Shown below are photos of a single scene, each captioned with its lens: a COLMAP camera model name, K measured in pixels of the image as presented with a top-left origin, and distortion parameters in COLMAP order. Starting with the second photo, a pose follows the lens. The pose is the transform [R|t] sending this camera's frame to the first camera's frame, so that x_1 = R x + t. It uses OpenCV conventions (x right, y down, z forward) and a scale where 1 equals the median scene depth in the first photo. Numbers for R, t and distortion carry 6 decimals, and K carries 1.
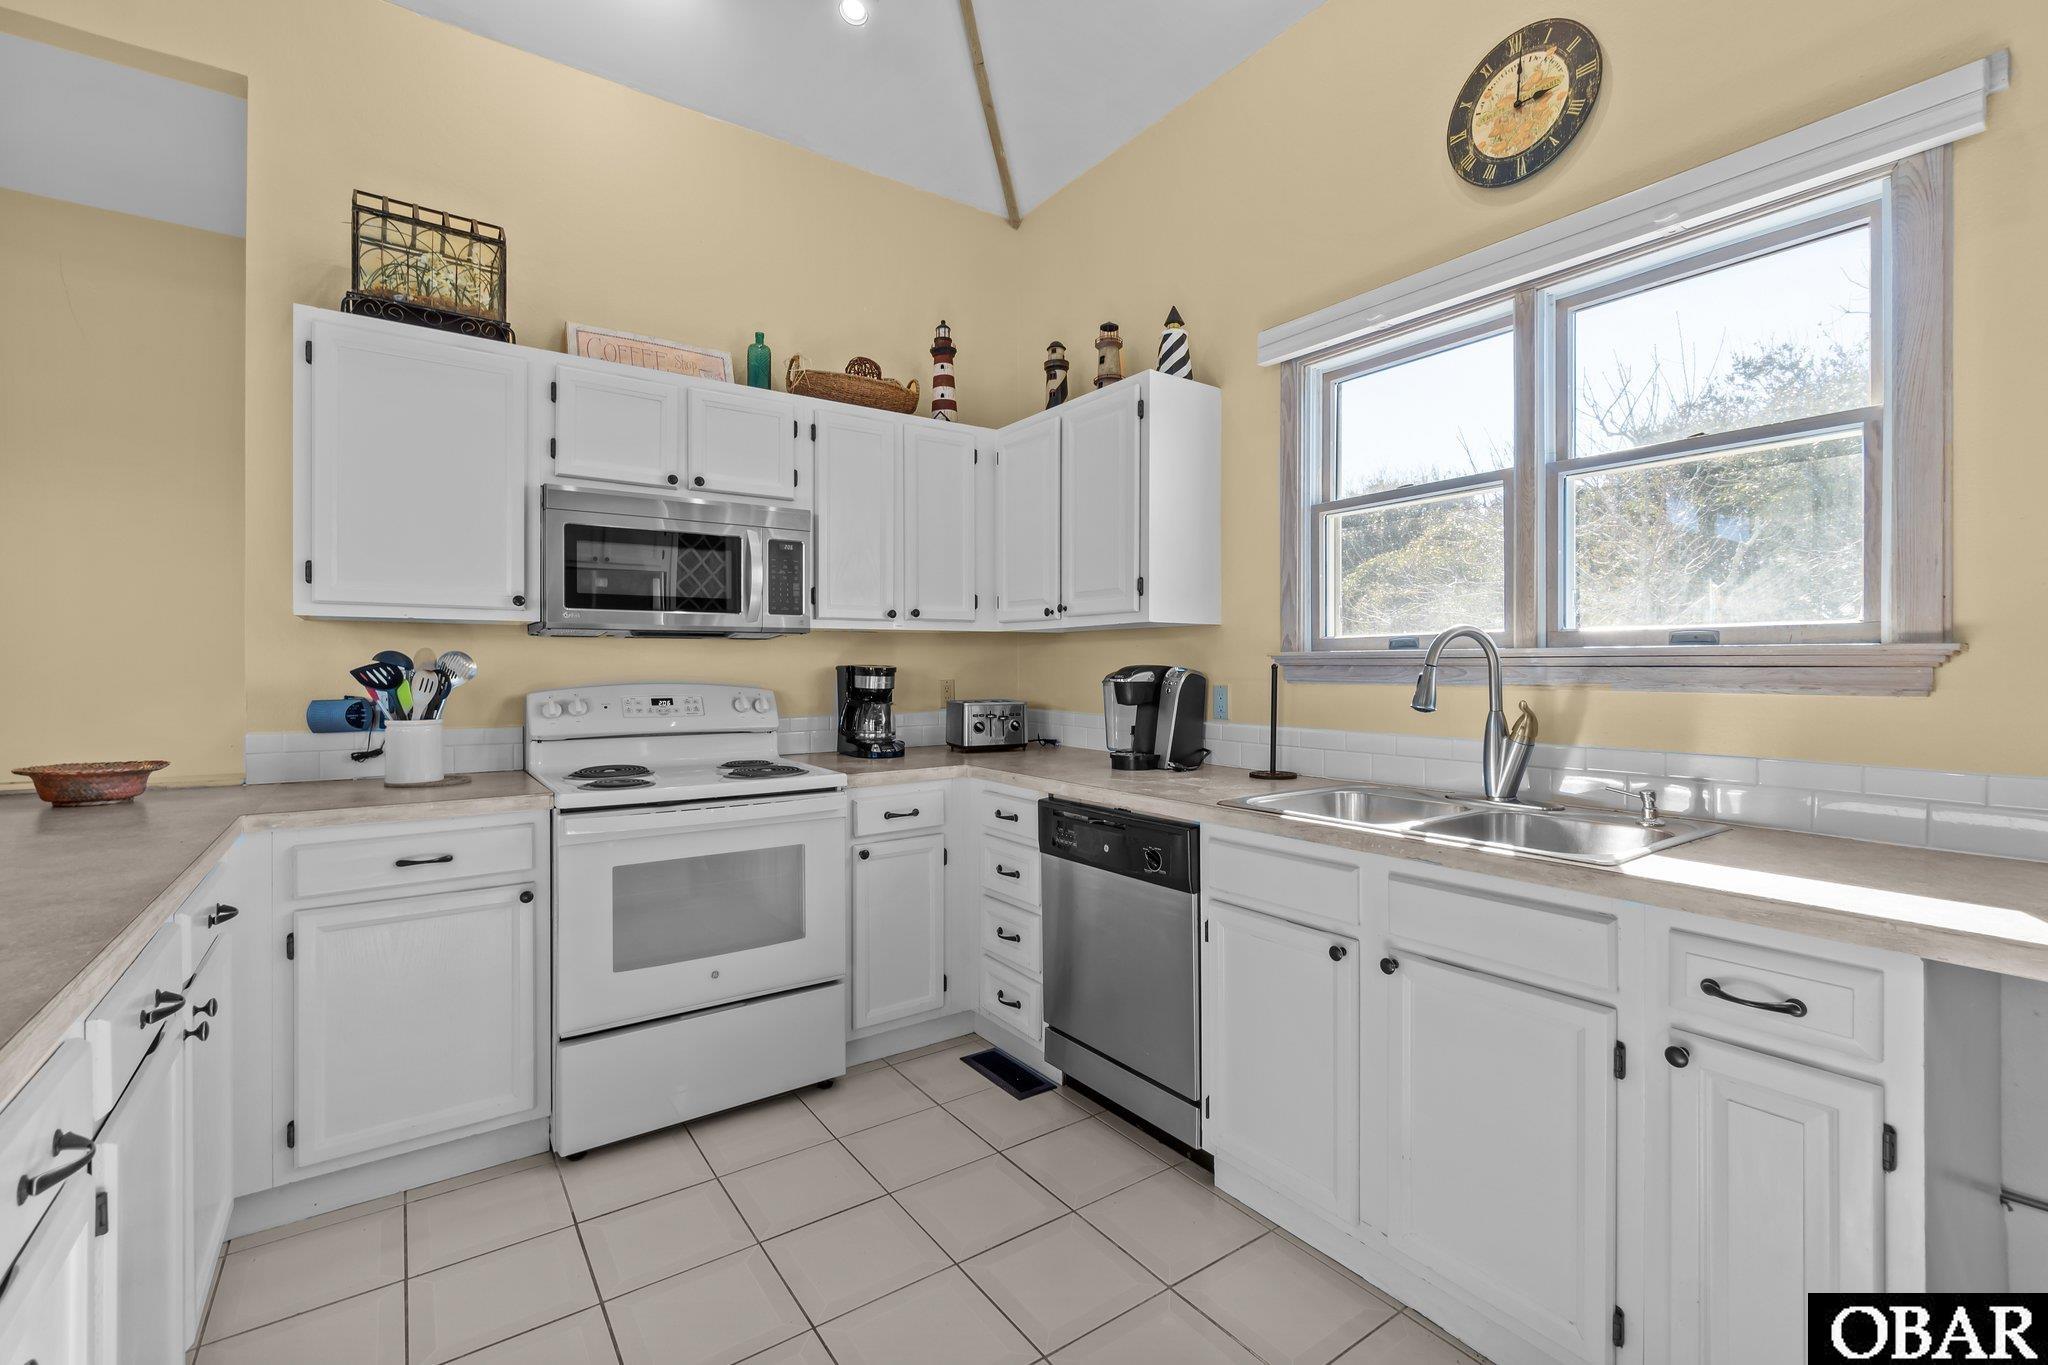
lens RADIAL K [[906.1, 0, 1033.8], [0, 906.1, 681.9], [0, 0, 1]] dist [-0.000212, 0.000372]
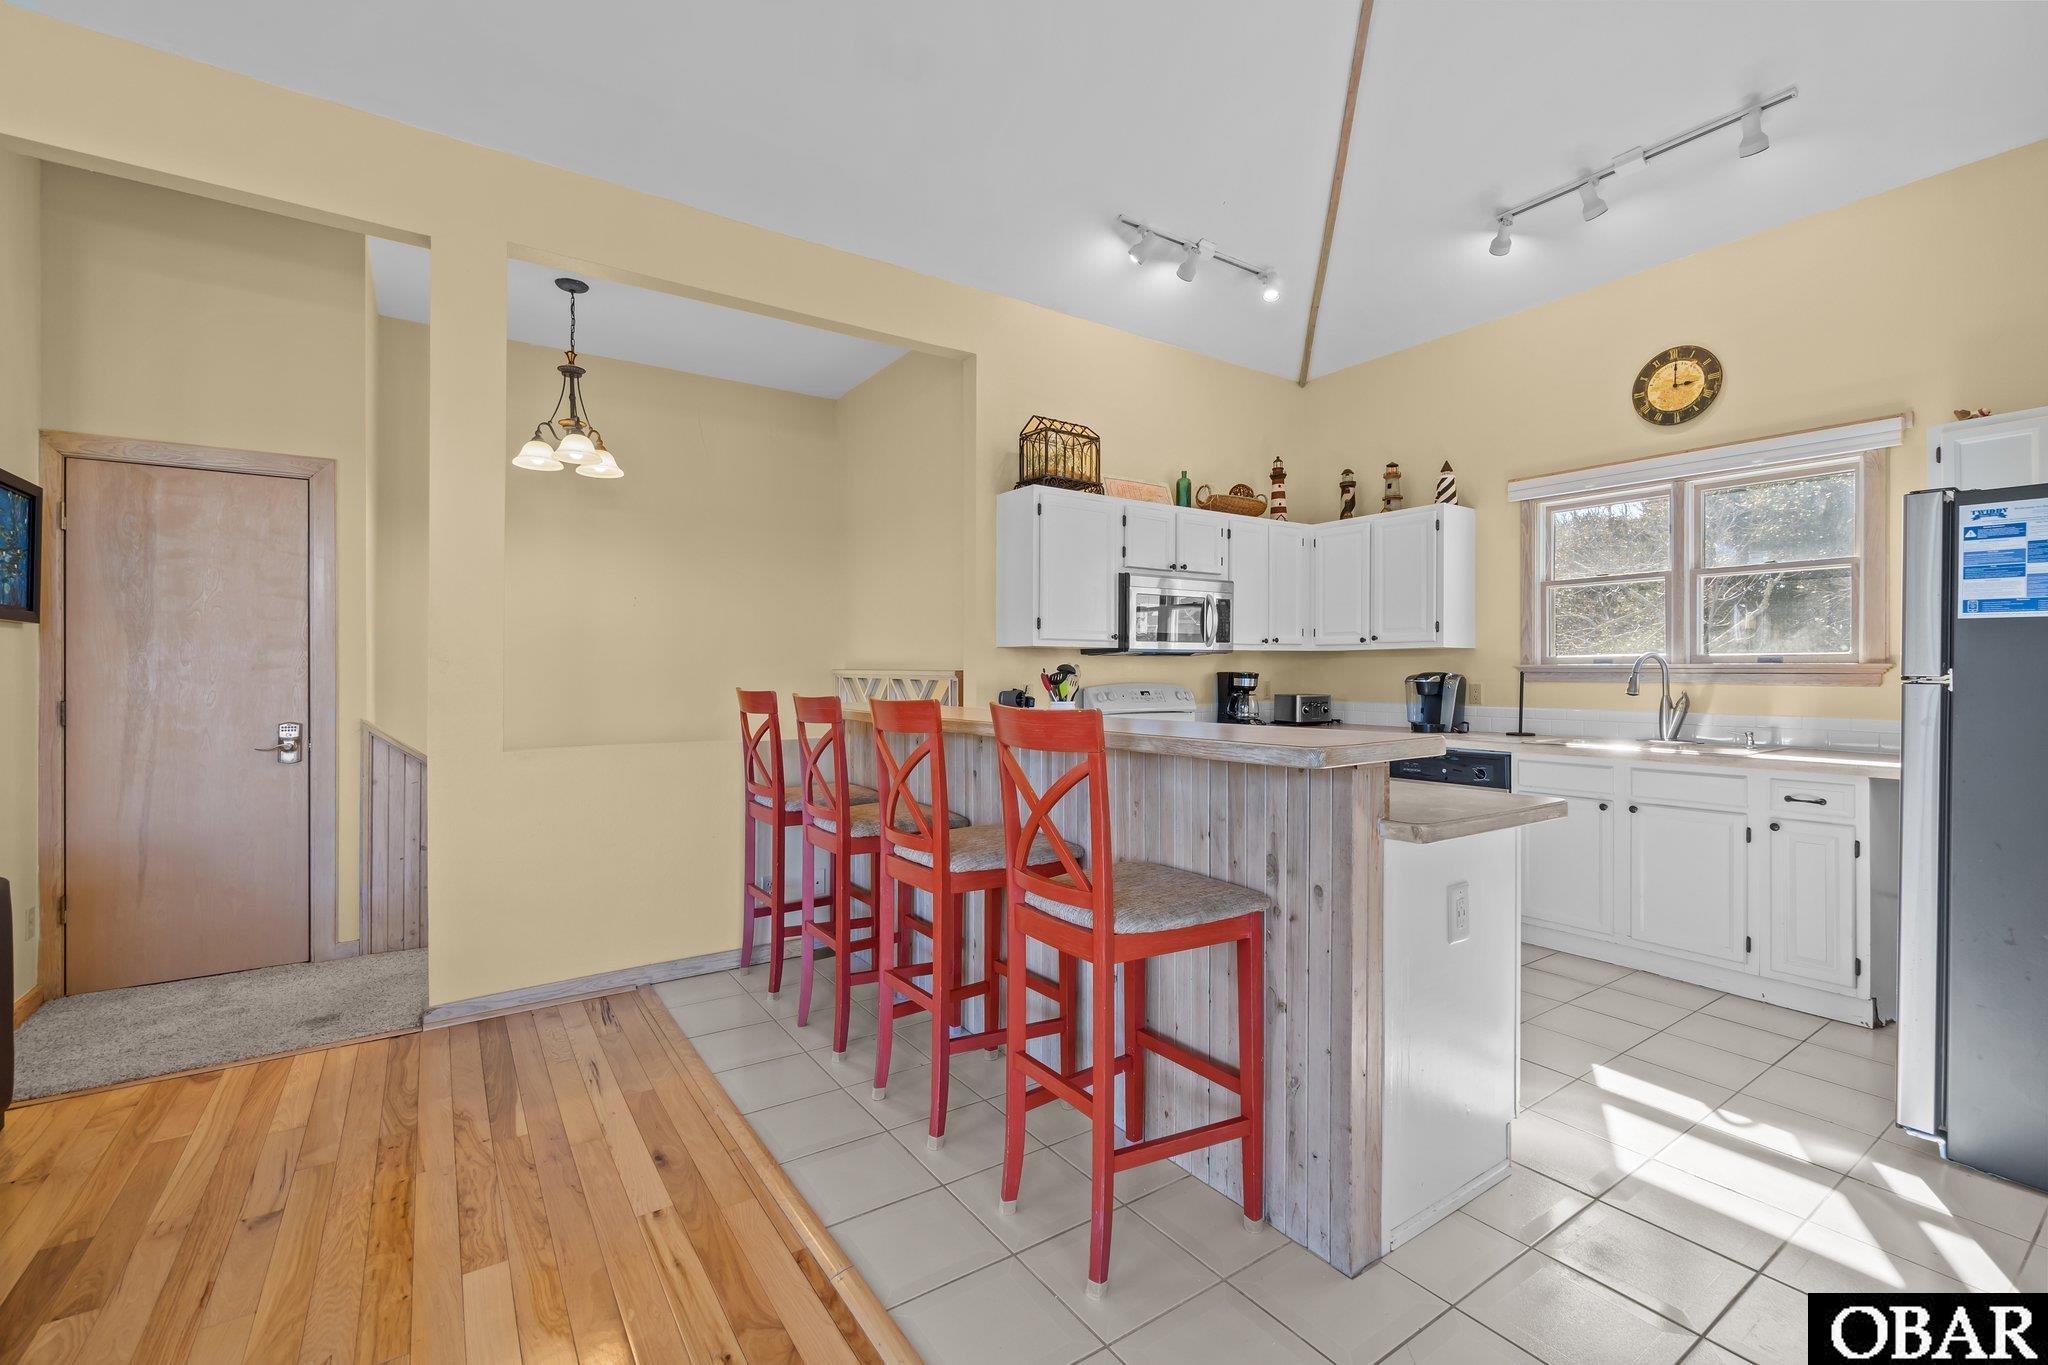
lens RADIAL K [[890.8, 0, 1035.6], [0, 890.8, 686.3], [0, 0, 1]] dist [0.000511, -0.000362]
pose [[0.999899, 0.001777, -0.014072, -0.669474], [-0.001800, 0.999997, -0.001576, 0.013506], [0.014069, 0.001602, 0.999900, -0.770310]]
